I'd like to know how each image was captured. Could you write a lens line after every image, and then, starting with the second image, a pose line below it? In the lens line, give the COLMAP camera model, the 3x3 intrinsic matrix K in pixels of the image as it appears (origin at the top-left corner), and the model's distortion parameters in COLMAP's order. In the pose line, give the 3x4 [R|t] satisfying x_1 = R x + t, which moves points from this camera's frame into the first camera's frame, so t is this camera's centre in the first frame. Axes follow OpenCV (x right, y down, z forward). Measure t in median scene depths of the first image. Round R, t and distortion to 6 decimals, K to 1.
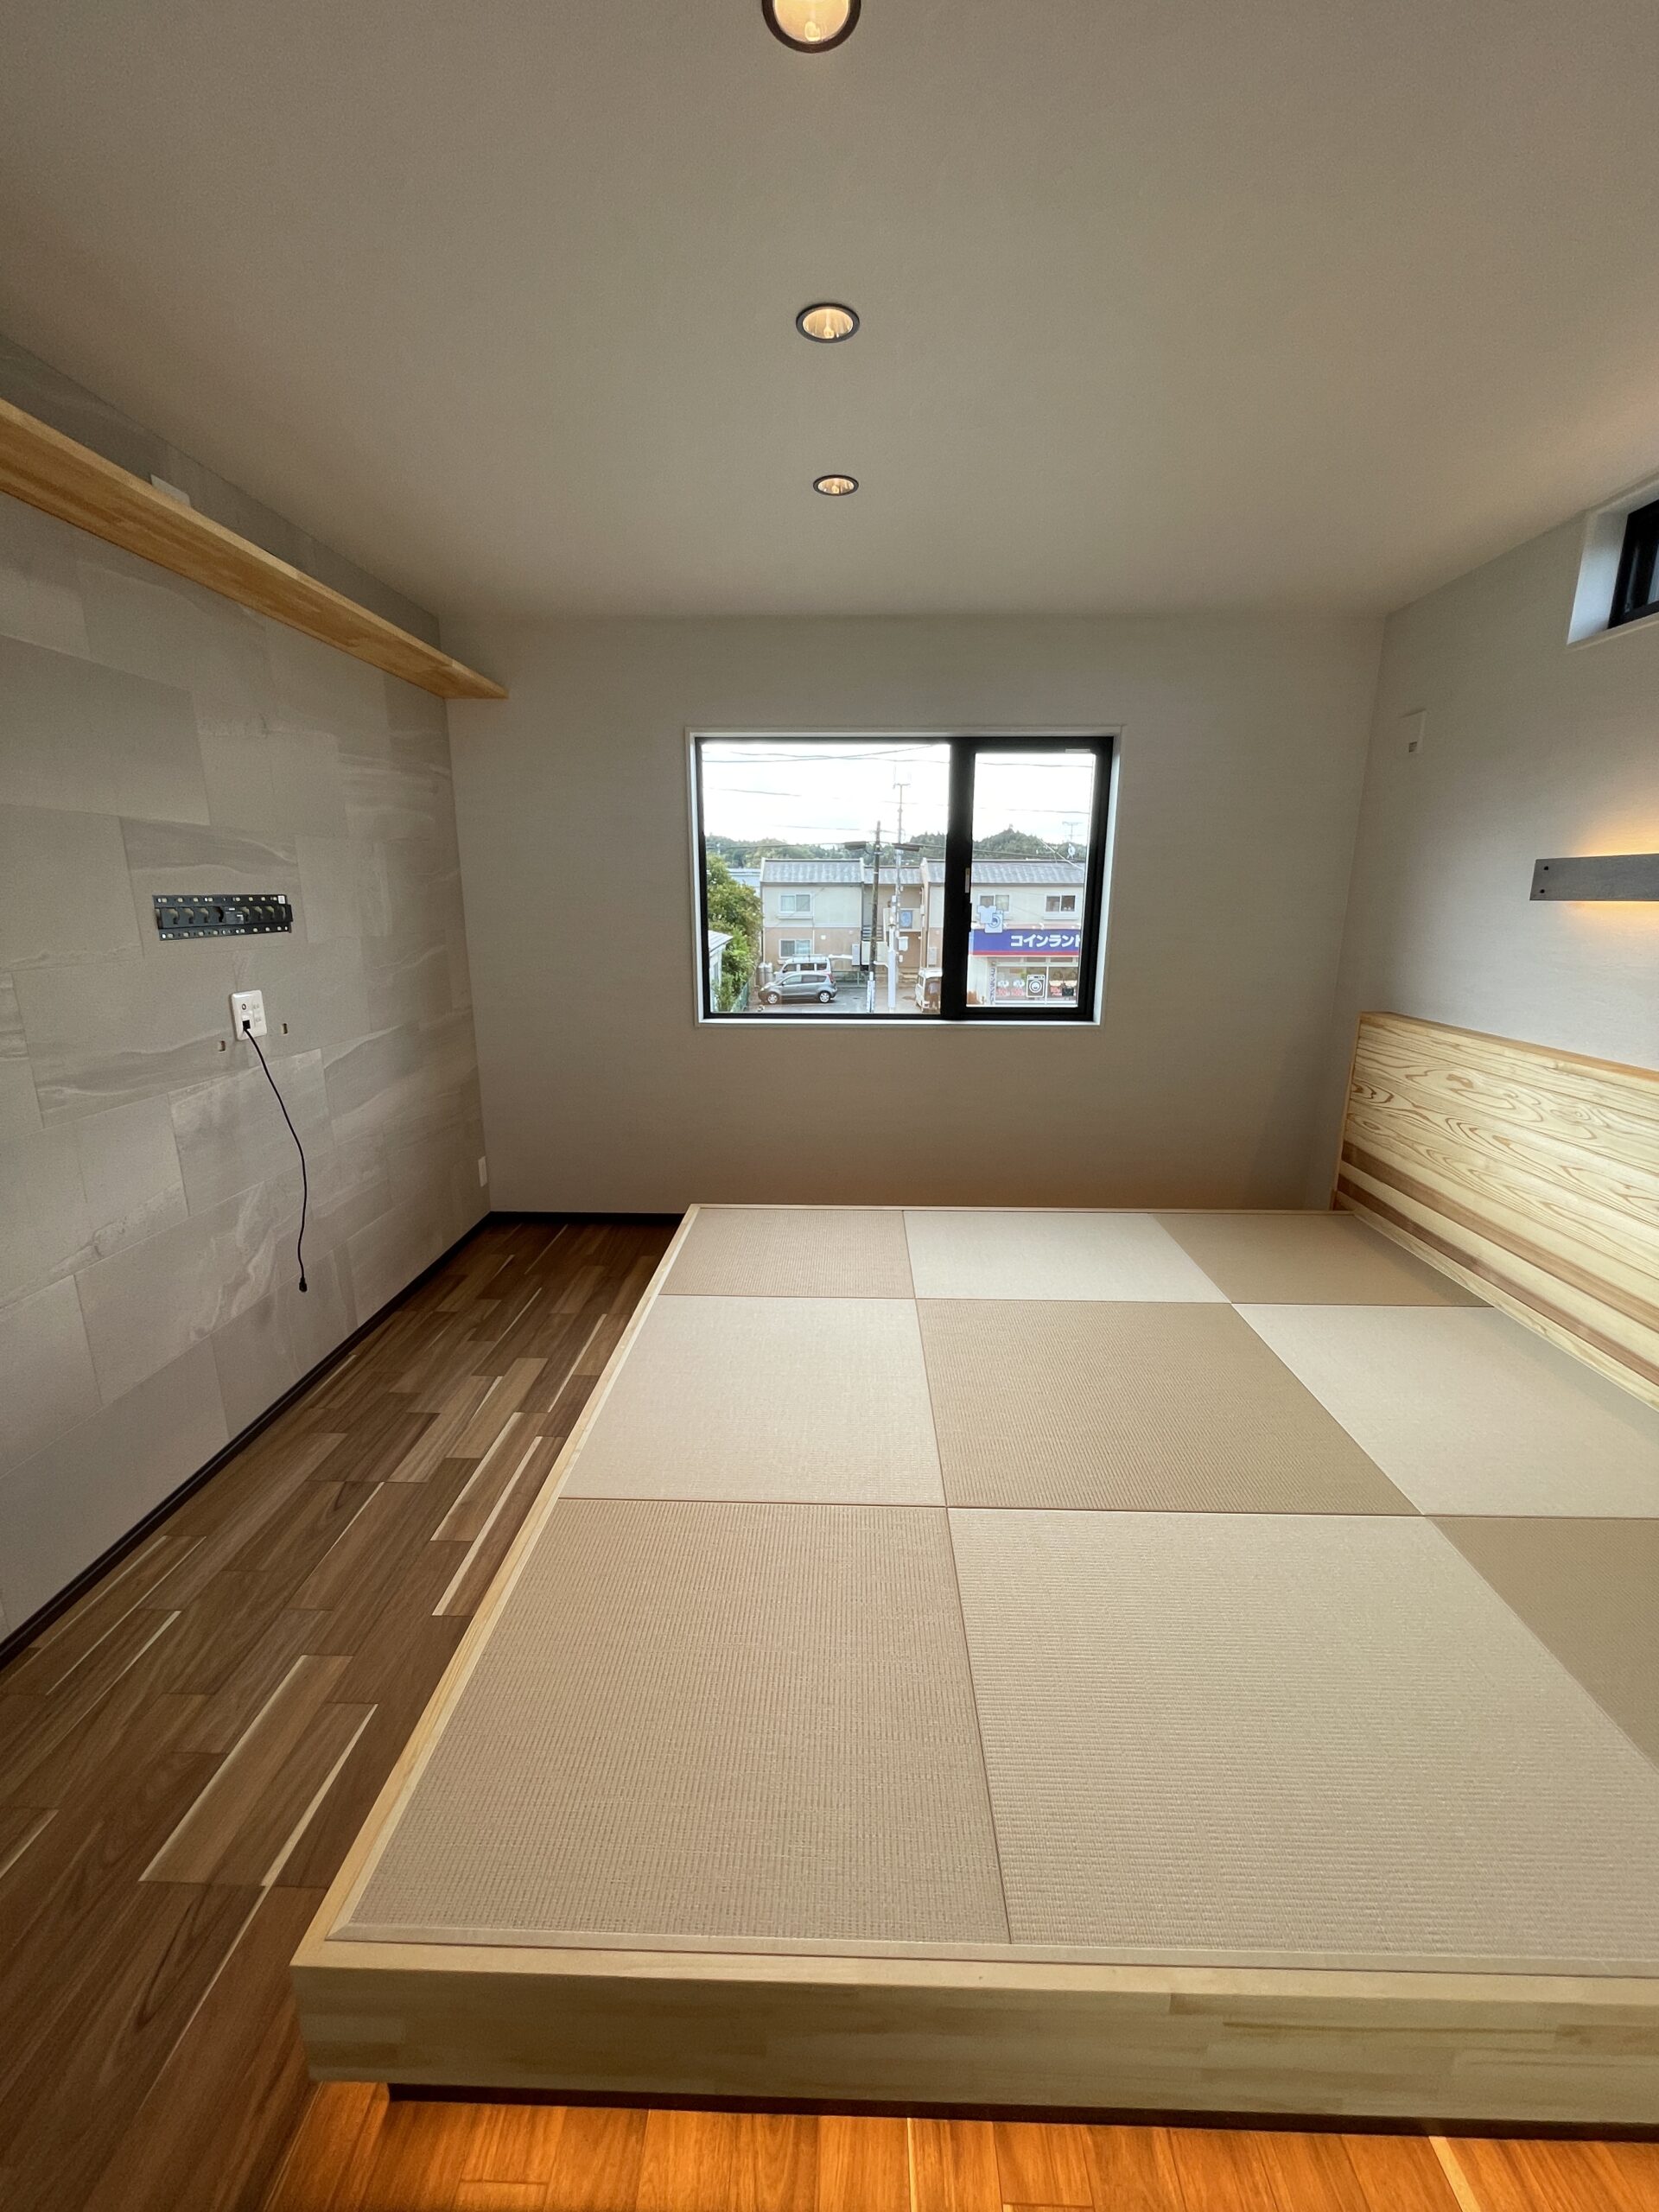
lens RADIAL K [[889.9, 0, 827.5], [0, 889.9, 1106.4], [0, 0, 1]] dist [0.000580, 0.000284]
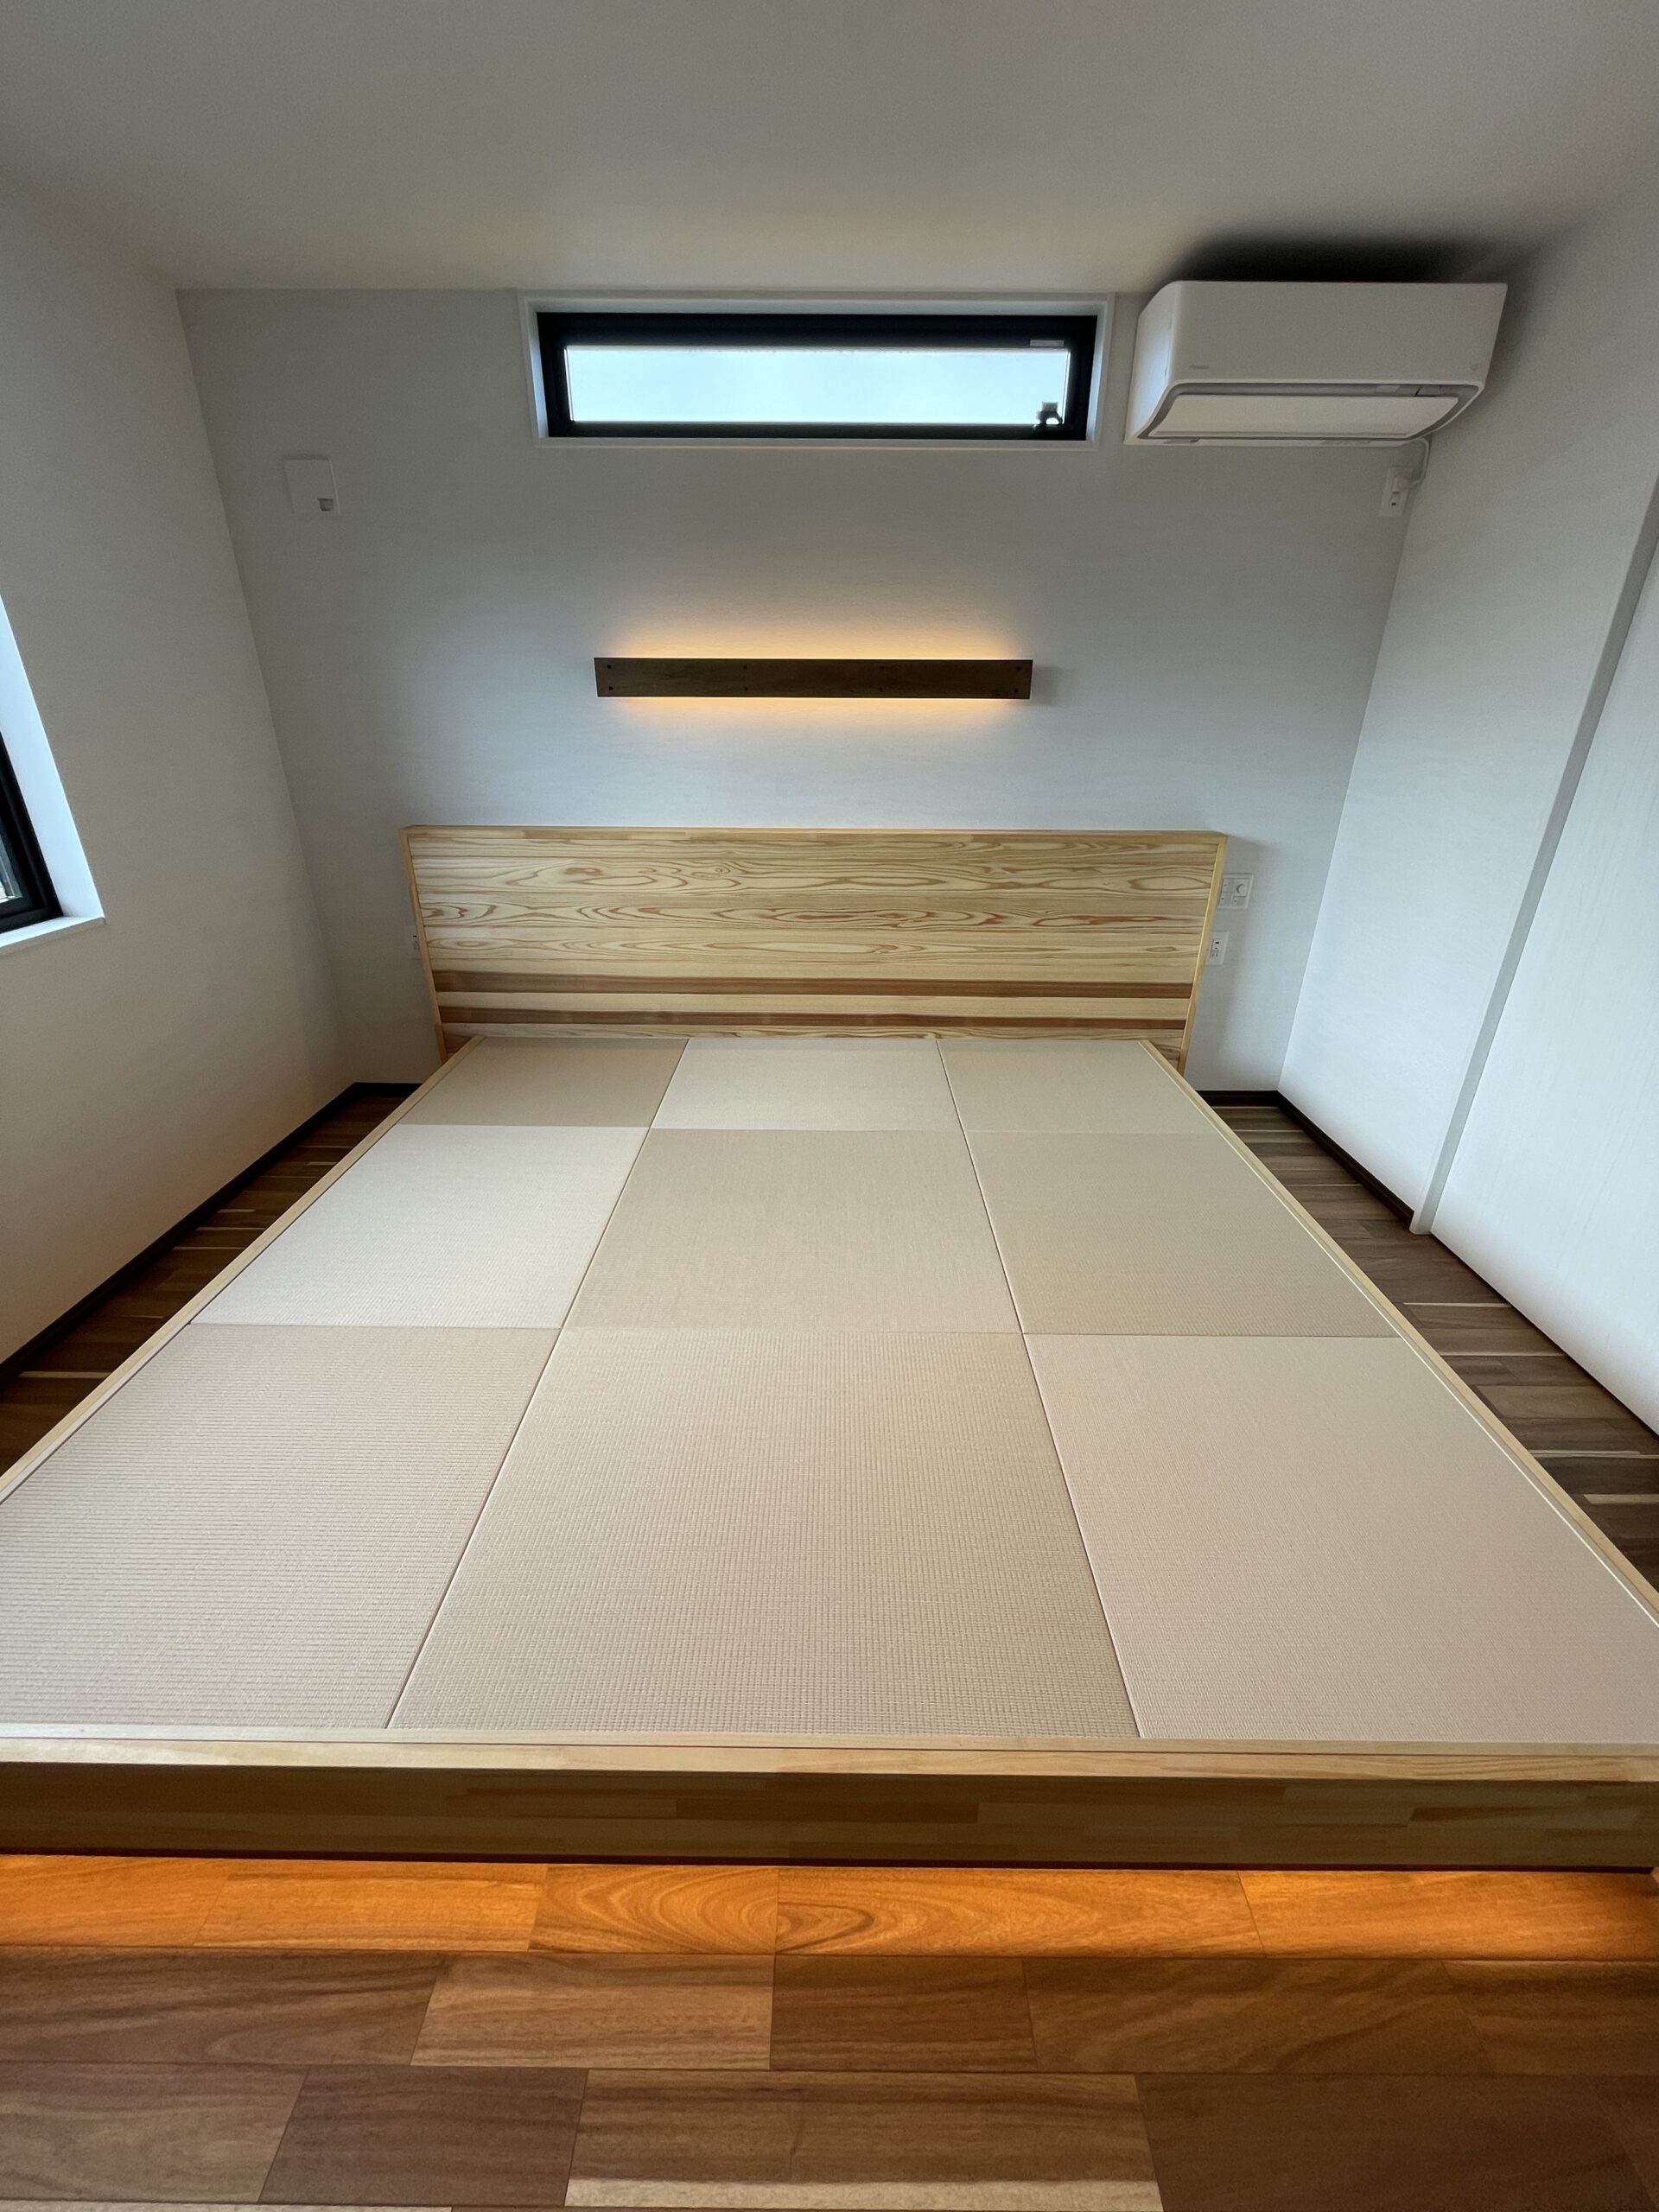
lens RADIAL K [[889.9, 0, 828.2], [0, 889.9, 1100.8], [0, 0, 1]] dist [0.000580, 0.000284]
pose [[-0.016279, -0.419536, 0.907593, -0.423416], [0.228102, 0.882218, 0.411898, -0.166424], [-0.973501, 0.213729, 0.081336, 0.686005]]
